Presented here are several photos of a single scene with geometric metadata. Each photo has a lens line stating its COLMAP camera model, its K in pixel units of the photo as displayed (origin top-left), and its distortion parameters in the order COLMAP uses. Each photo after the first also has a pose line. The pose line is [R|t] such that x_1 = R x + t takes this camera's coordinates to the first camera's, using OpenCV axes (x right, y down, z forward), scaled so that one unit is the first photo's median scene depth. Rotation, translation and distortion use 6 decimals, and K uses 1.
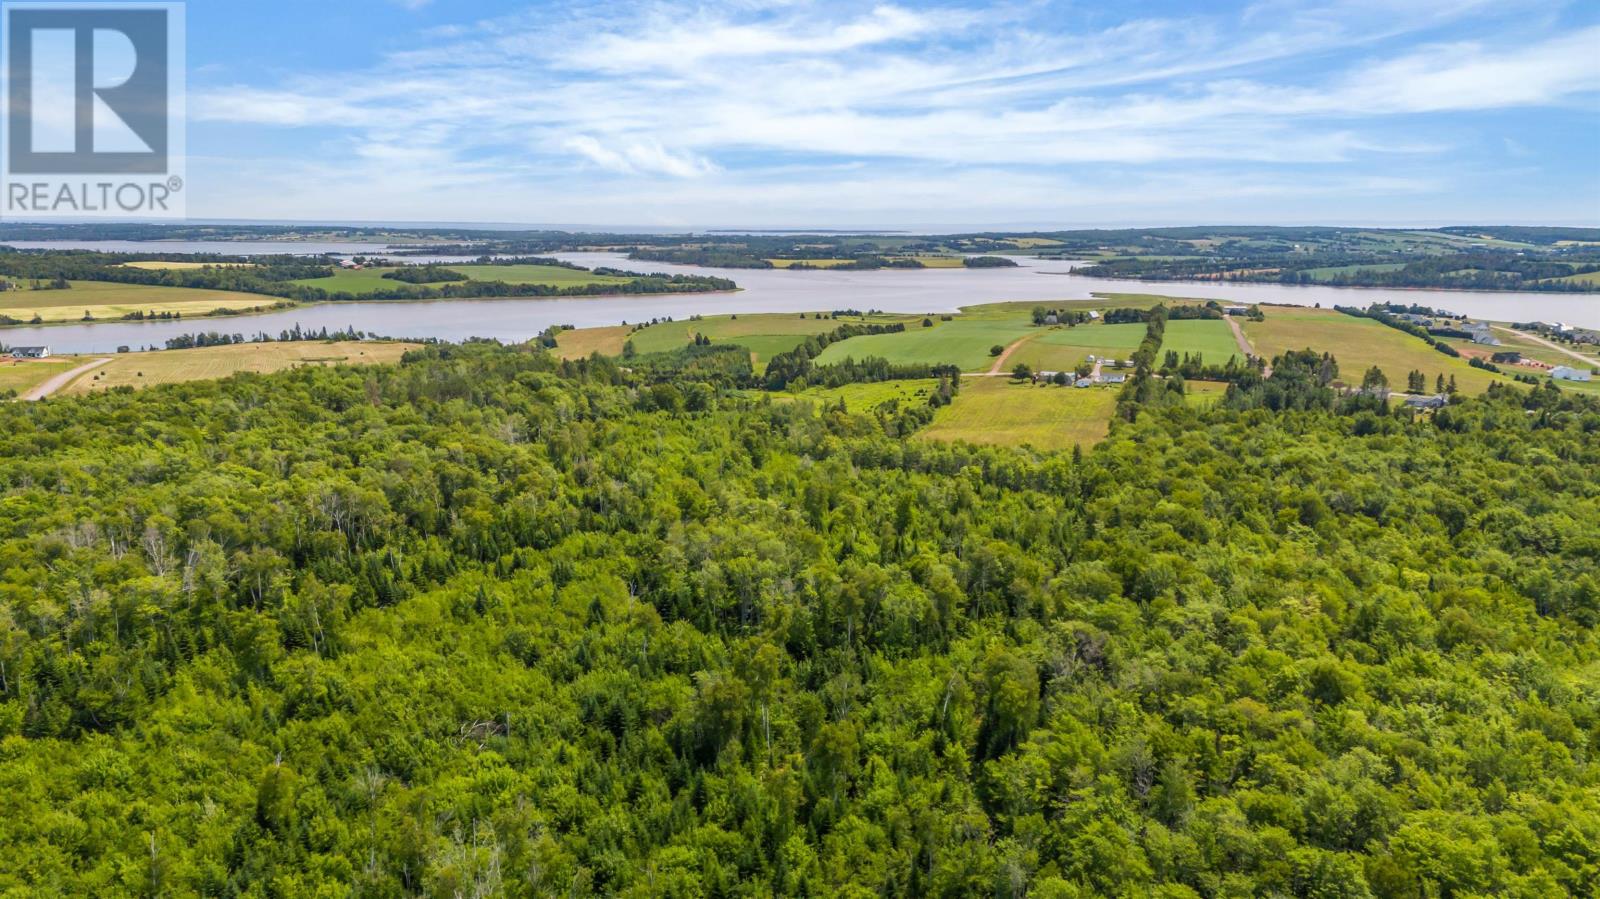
lens RADIAL K [[1182.1, 0, 800.0], [0, 1182.1, 449.5], [0, 0, 1]] dist [0.084495, -0.070846]
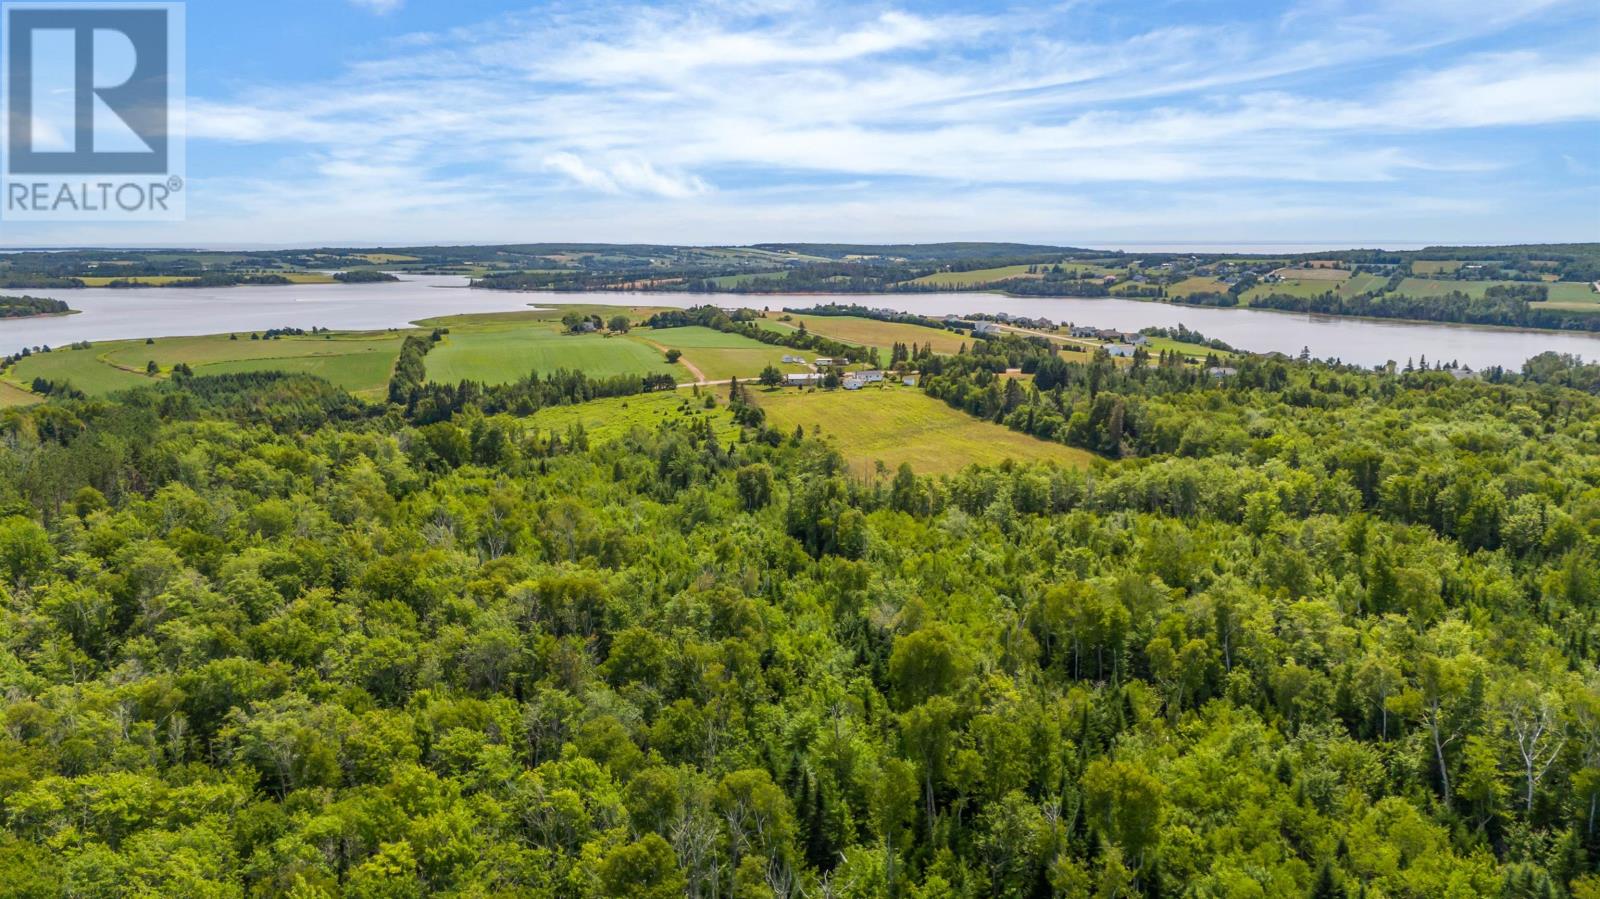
lens RADIAL K [[1177.7, 0, 797.8], [0, 1177.7, 456.5], [0, 0, 1]] dist [0.105659, -0.119782]
pose [[0.848723, -0.099646, 0.519365, -0.067955], [0.105287, 0.994266, 0.018705, -0.007446], [-0.518251, 0.038807, 0.854348, 0.094932]]
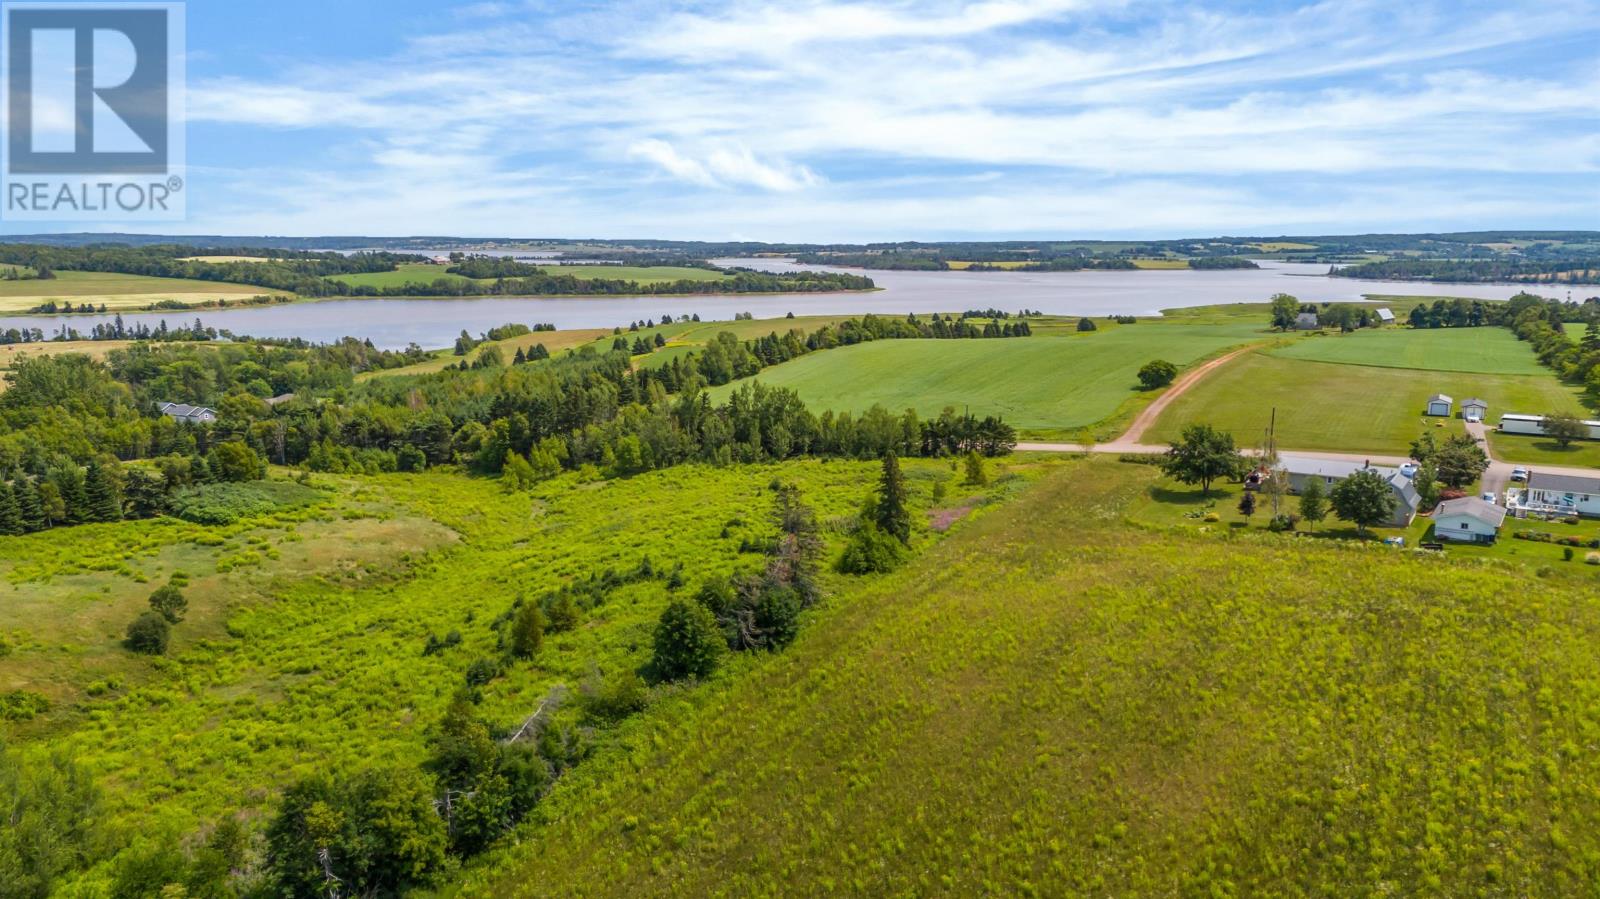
lens RADIAL K [[1182.1, 0, 800.0], [0, 1182.1, 449.5], [0, 0, 1]] dist [0.084495, -0.070846]
pose [[0.982545, 0.030512, -0.183507, 0.045256], [-0.033094, 0.999391, -0.011022, -0.018864], [0.183059, 0.016902, 0.982957, 0.220594]]
